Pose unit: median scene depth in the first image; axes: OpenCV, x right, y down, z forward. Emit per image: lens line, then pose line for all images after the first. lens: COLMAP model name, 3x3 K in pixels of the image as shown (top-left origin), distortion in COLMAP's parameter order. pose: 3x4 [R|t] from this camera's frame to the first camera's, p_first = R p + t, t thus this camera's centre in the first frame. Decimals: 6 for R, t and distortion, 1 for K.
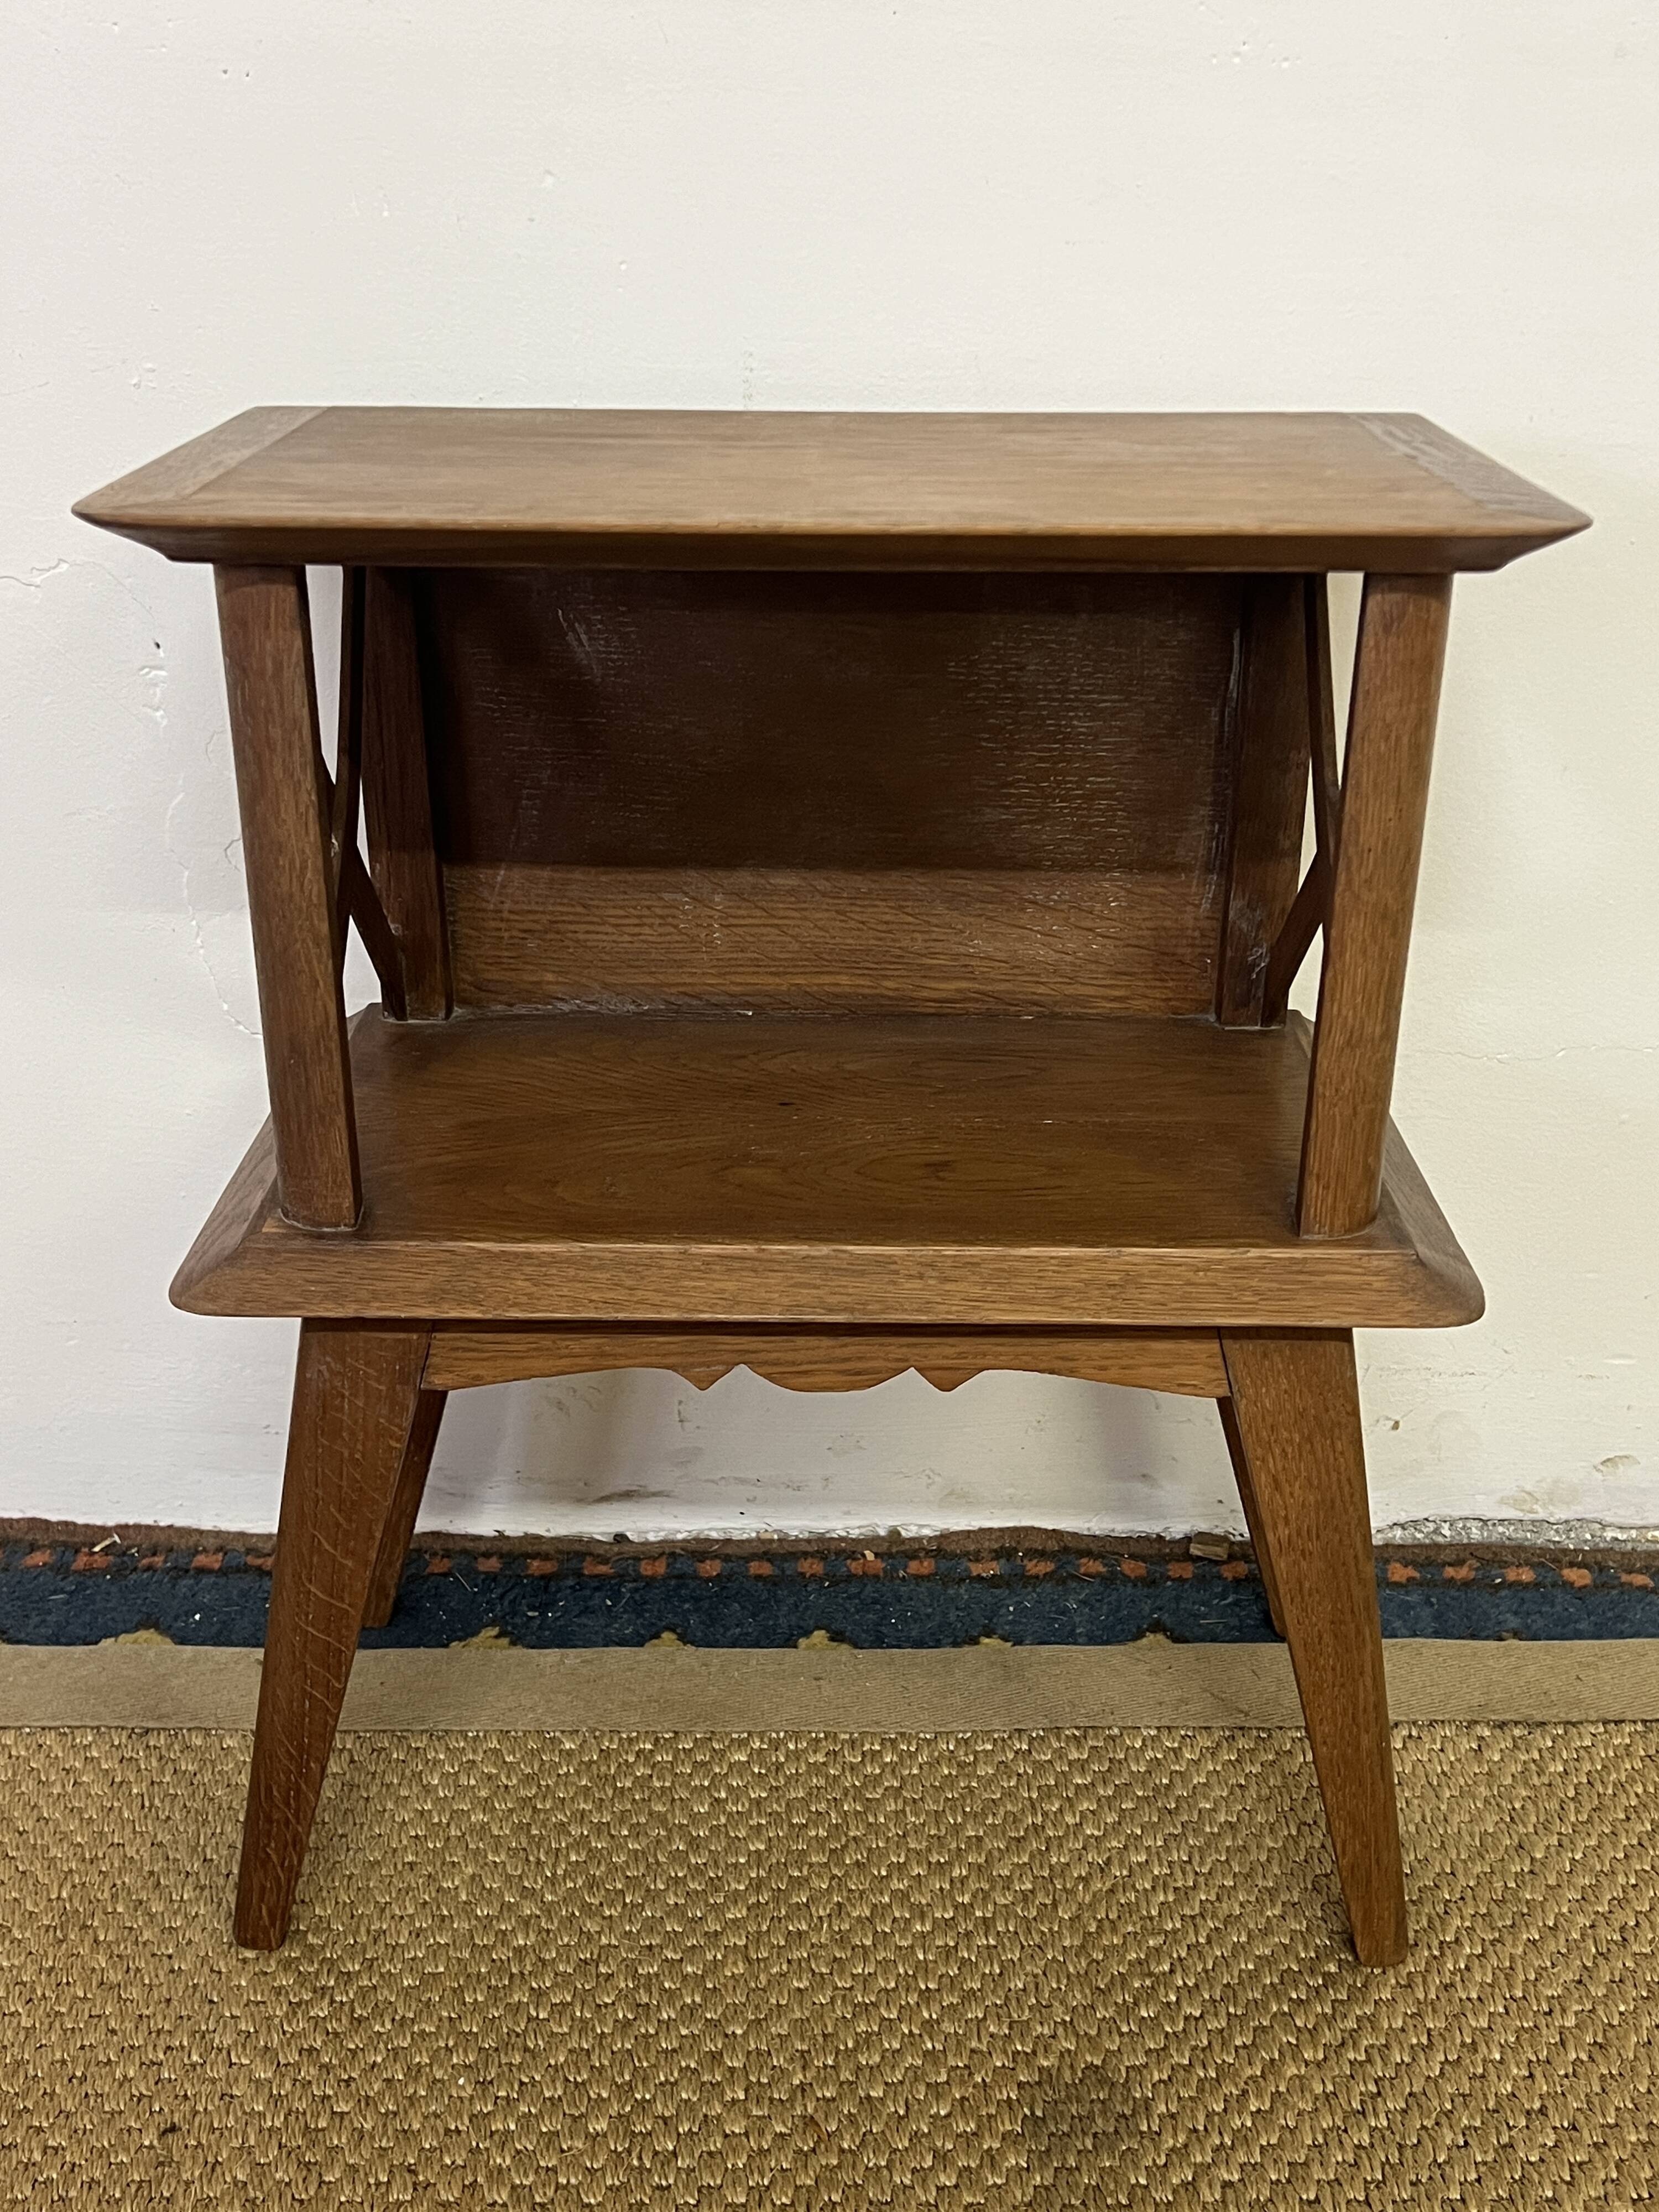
lens RADIAL K [[2352.0, 0, 822.1], [0, 2352.0, 1146.5], [0, 0, 1]] dist [0.060507, 0.000000]
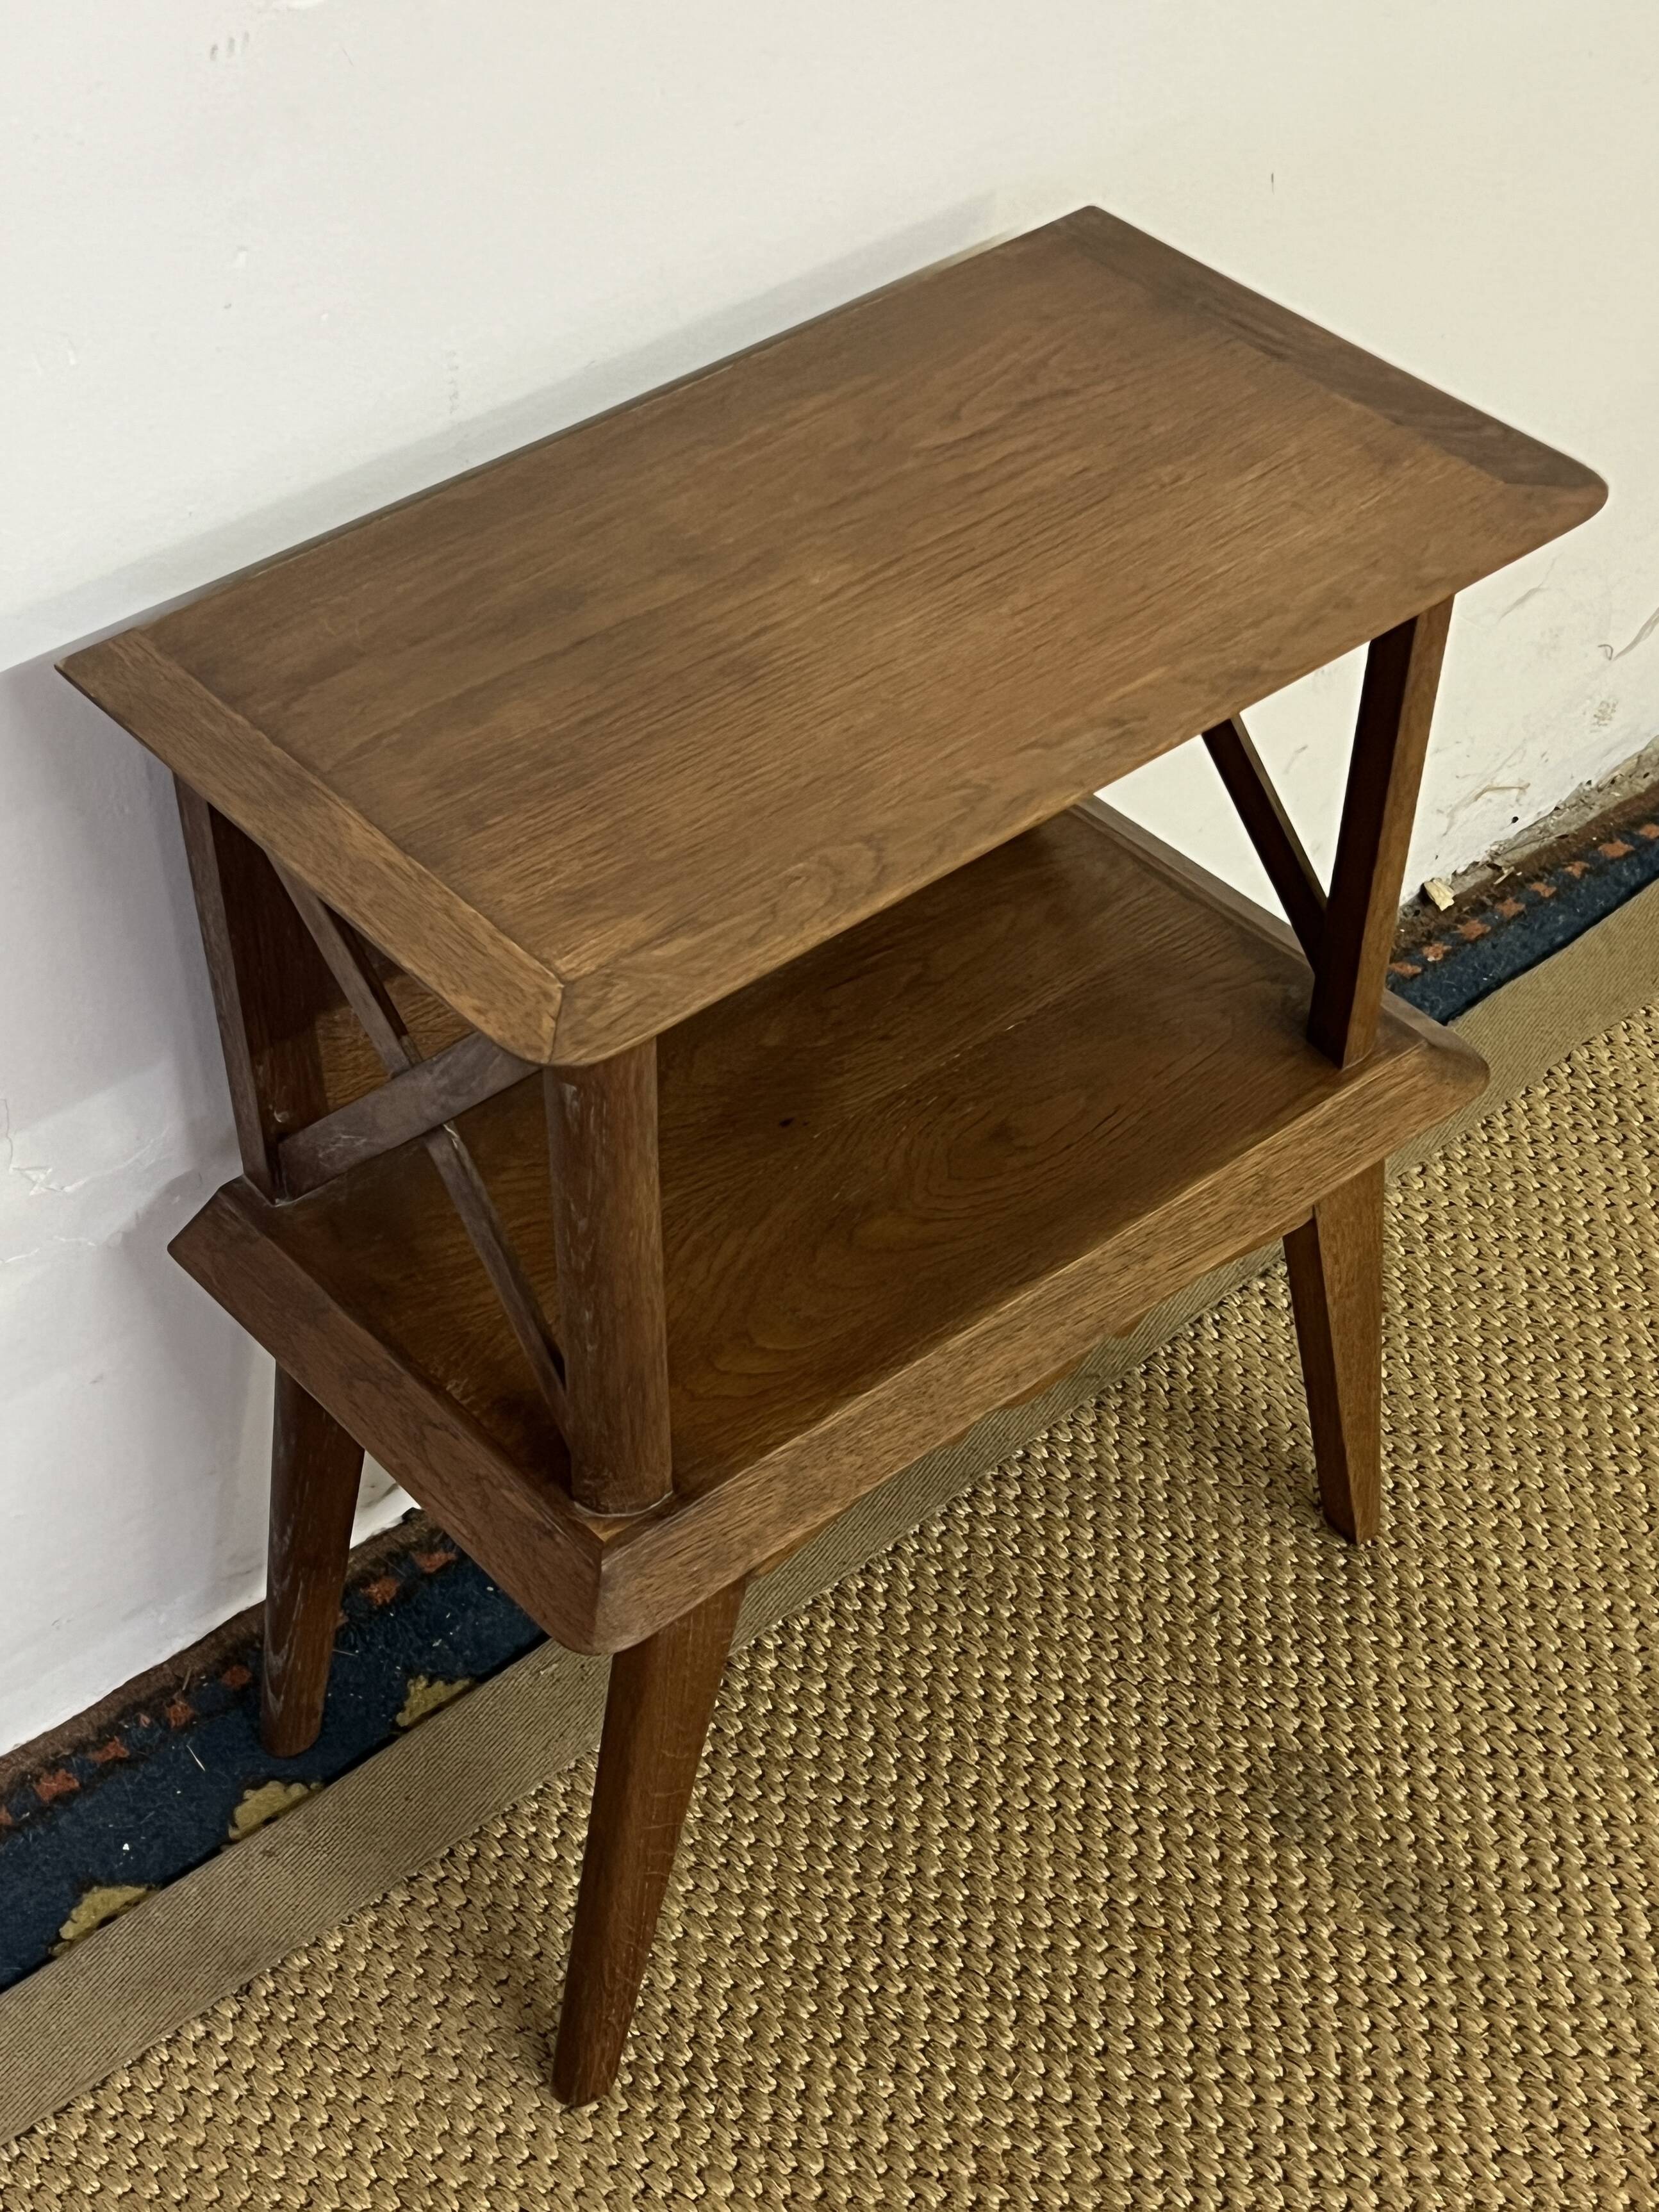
lens RADIAL K [[3254.9, 0, 734.5], [0, 3254.9, 1168.9], [0, 0, 1]] dist [0.121904, 0.000000]
pose [[0.765963, -0.458281, 0.450866, -0.611211], [0.278528, 0.868639, 0.409741, -0.527227], [-0.579416, -0.188268, 0.792989, -0.050022]]
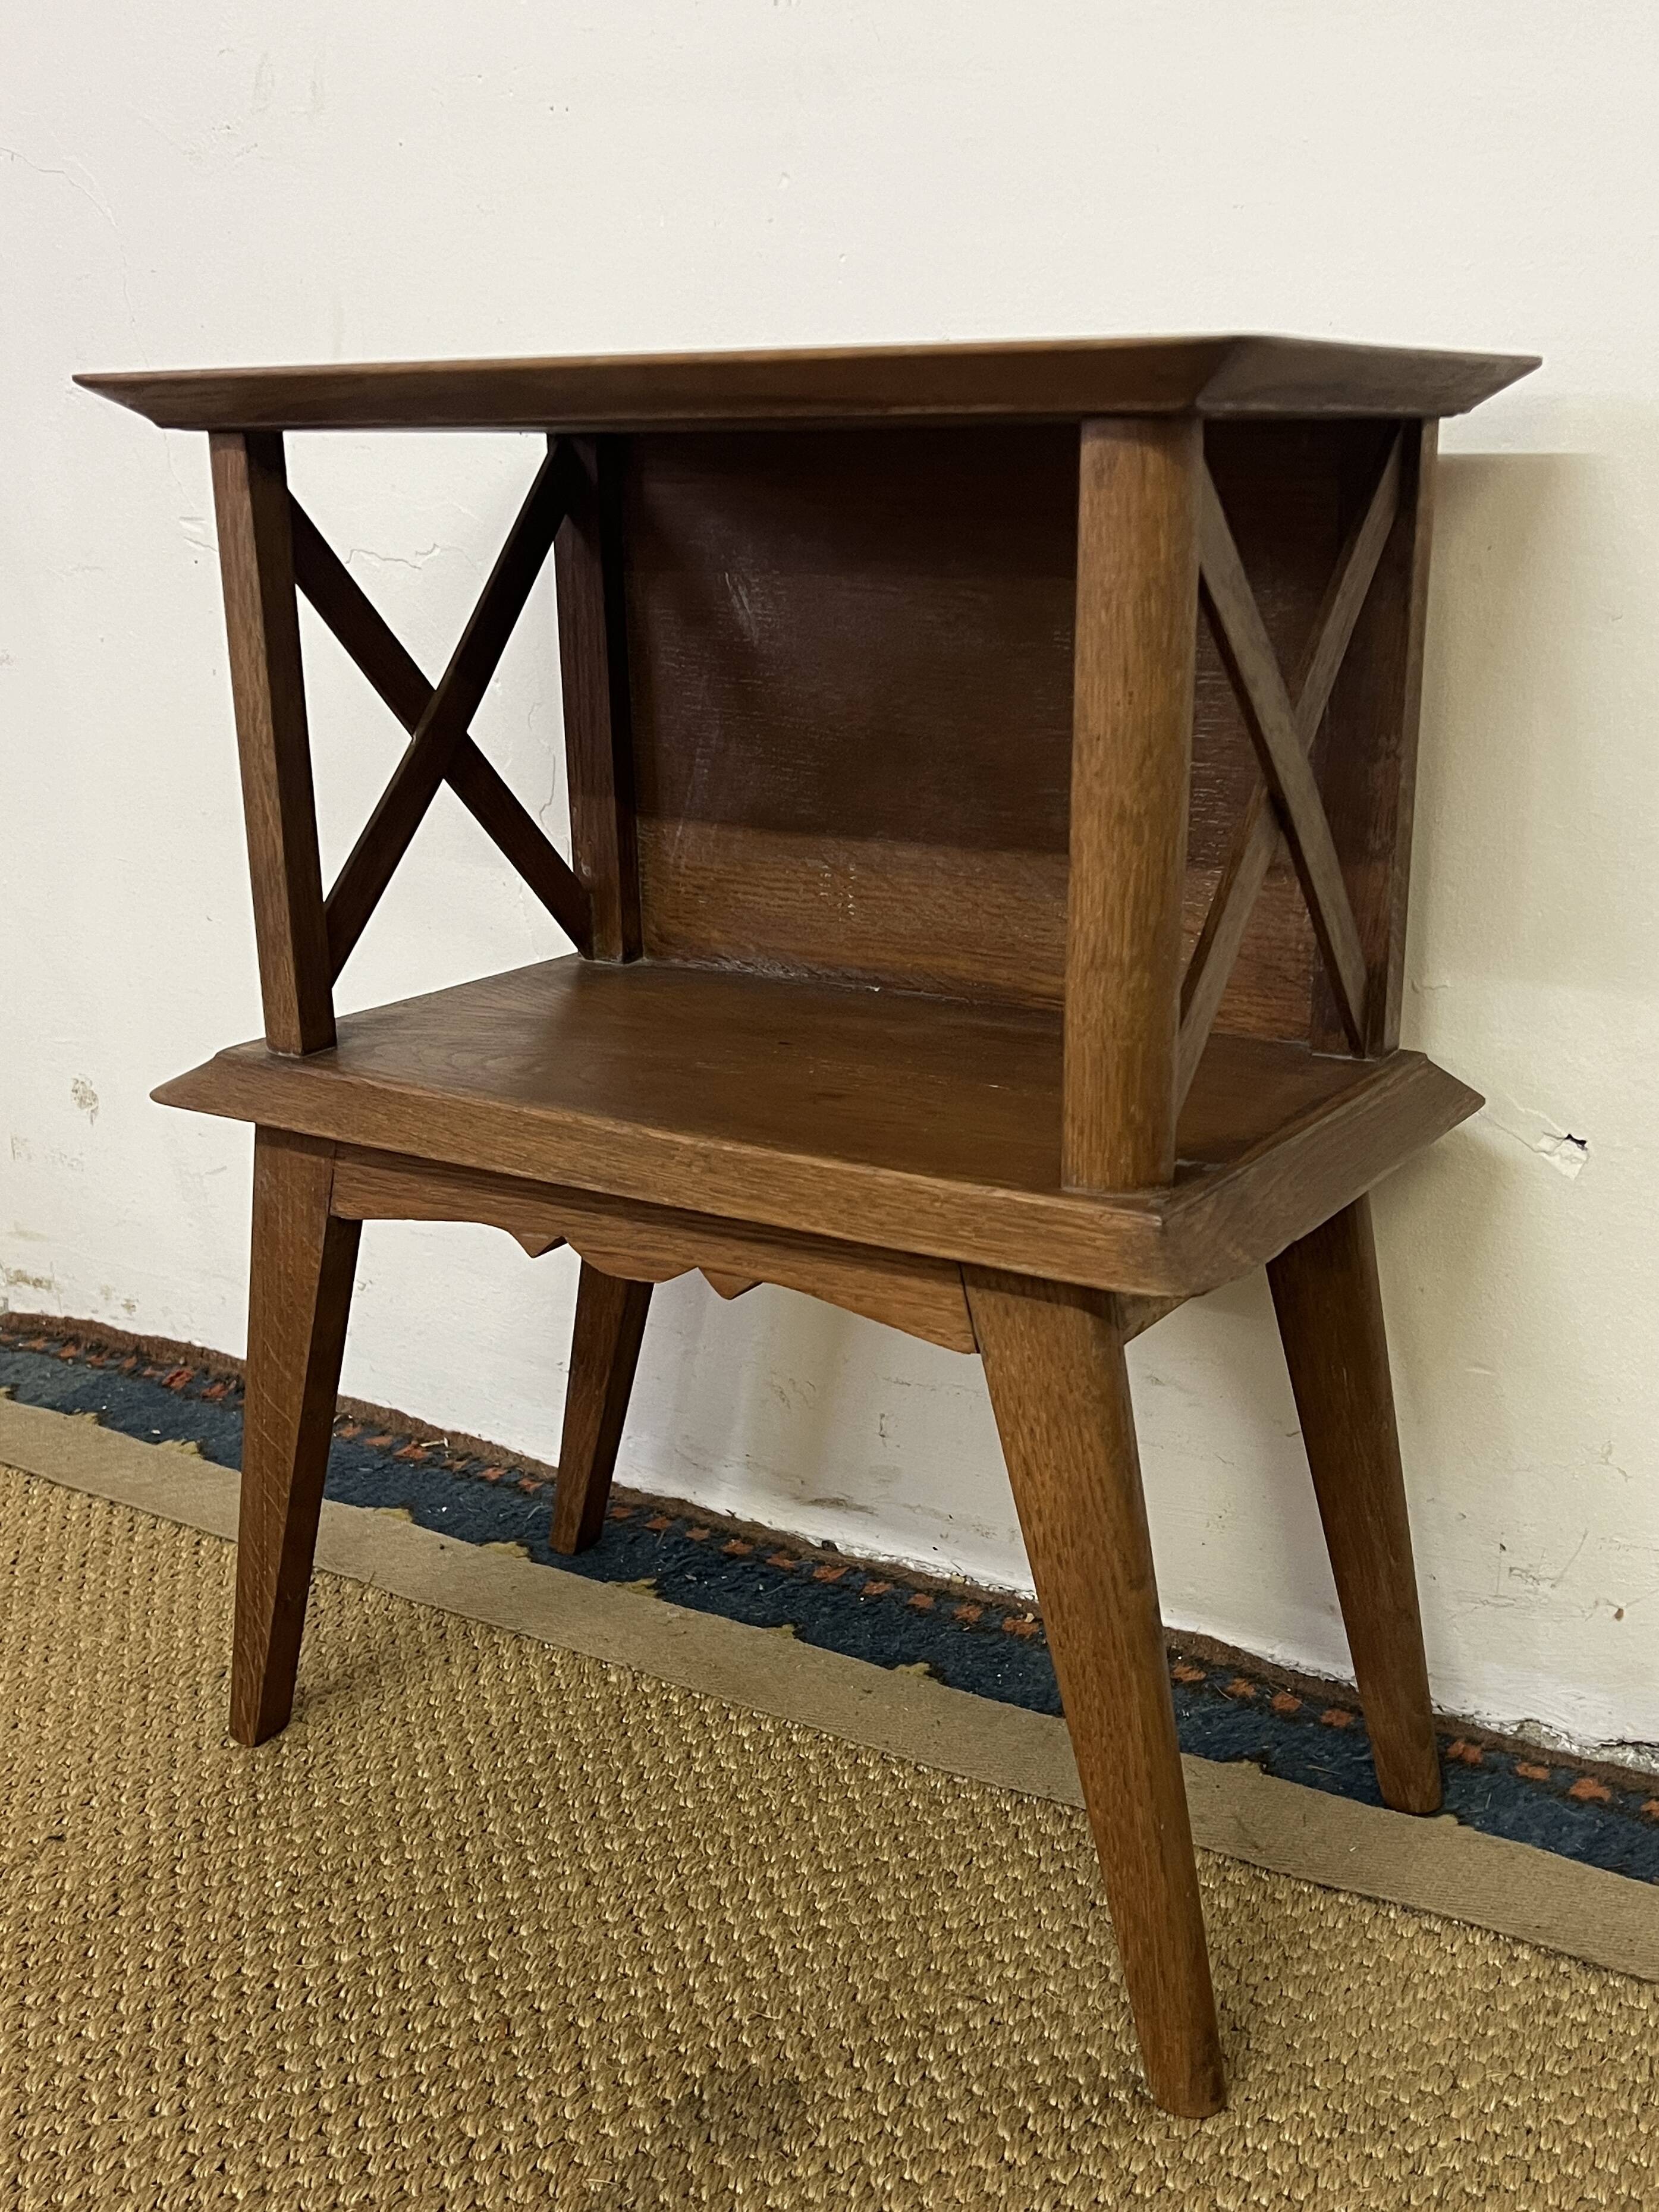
lens RADIAL K [[2296.3, 0, 830.4], [0, 2296.3, 1191.9], [0, 0, 1]] dist [0.058439, 0.000000]
pose [[0.848318, 0.147935, -0.508401, 0.481804], [-0.202679, 0.977773, -0.053678, 0.087929], [0.489160, 0.148578, 0.859446, 0.169131]]
